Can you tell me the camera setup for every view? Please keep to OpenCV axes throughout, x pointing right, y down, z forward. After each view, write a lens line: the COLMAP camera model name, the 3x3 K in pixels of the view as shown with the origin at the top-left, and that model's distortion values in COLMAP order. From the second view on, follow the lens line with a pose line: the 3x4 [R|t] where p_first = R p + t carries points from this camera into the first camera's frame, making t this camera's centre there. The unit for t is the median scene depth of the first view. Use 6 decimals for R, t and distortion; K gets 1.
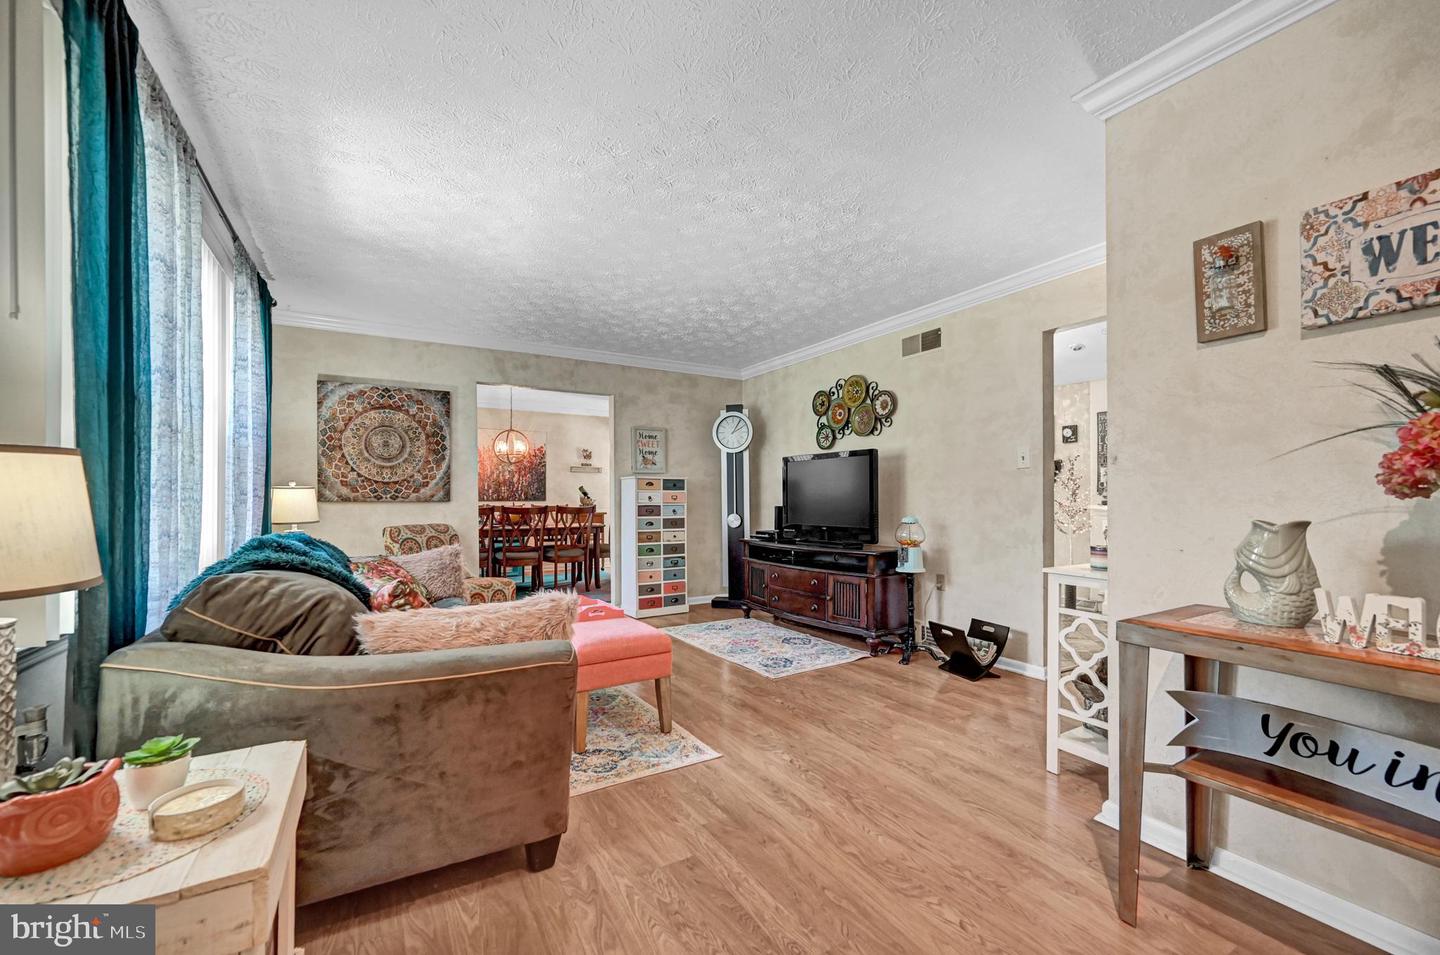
lens RADIAL K [[588.6, 0, 717.0], [0, 588.6, 488.7], [0, 0, 1]] dist [-0.000296, -0.000111]
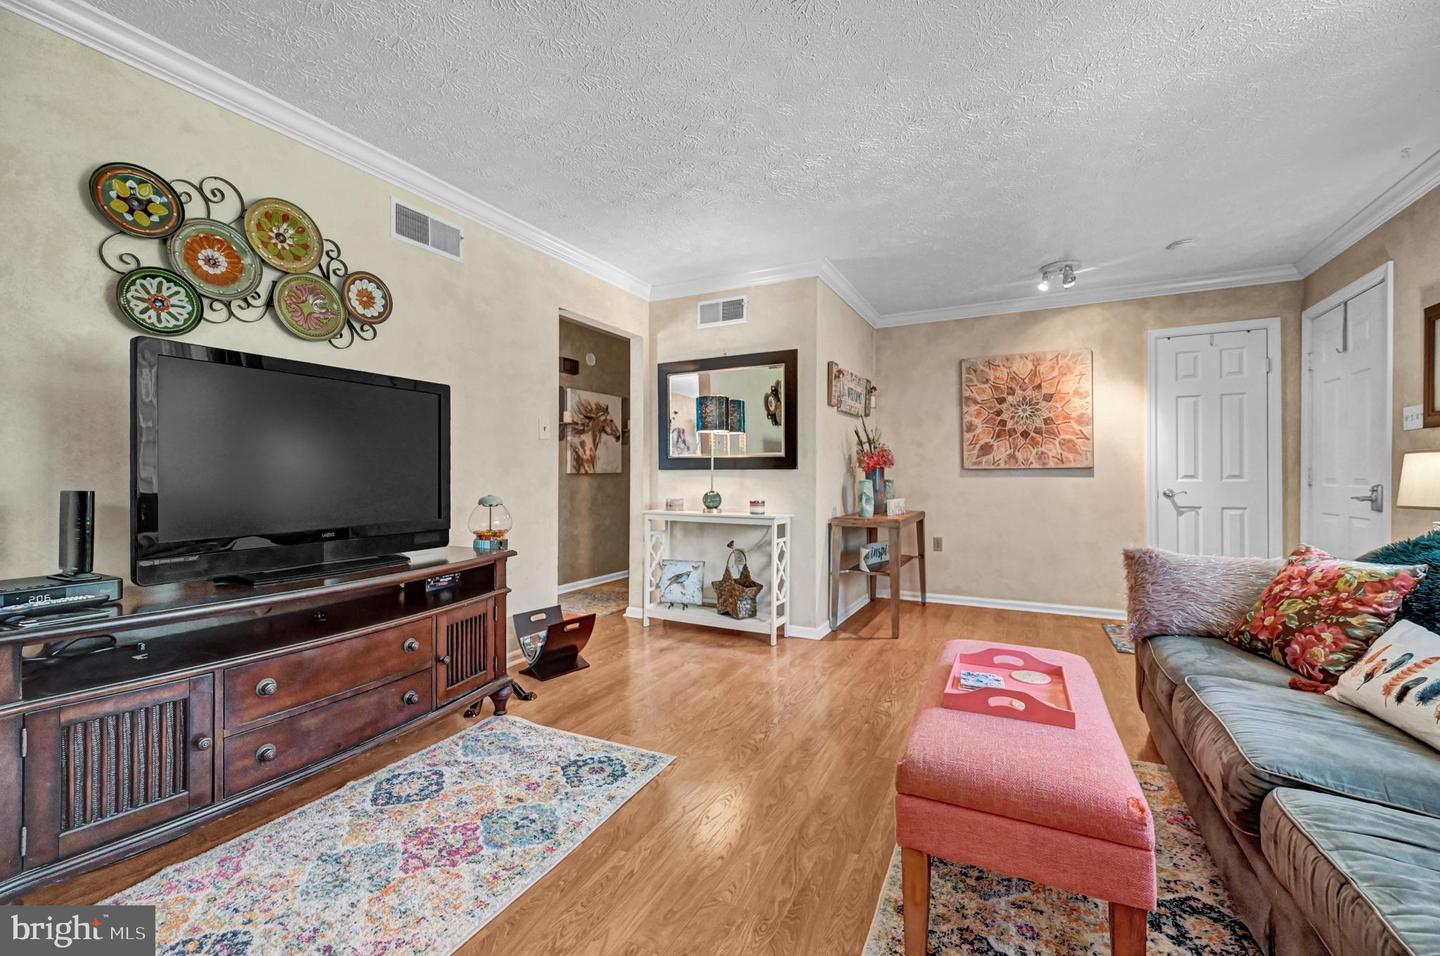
lens RADIAL K [[588.6, 0, 717.0], [0, 588.6, 489.2], [0, 0, 1]] dist [-0.000296, -0.000111]
pose [[-0.524685, -0.019232, 0.851079, -0.368289], [-0.015519, 0.999795, 0.013025, 0.023183], [-0.851155, -0.006374, -0.524876, 1.049561]]
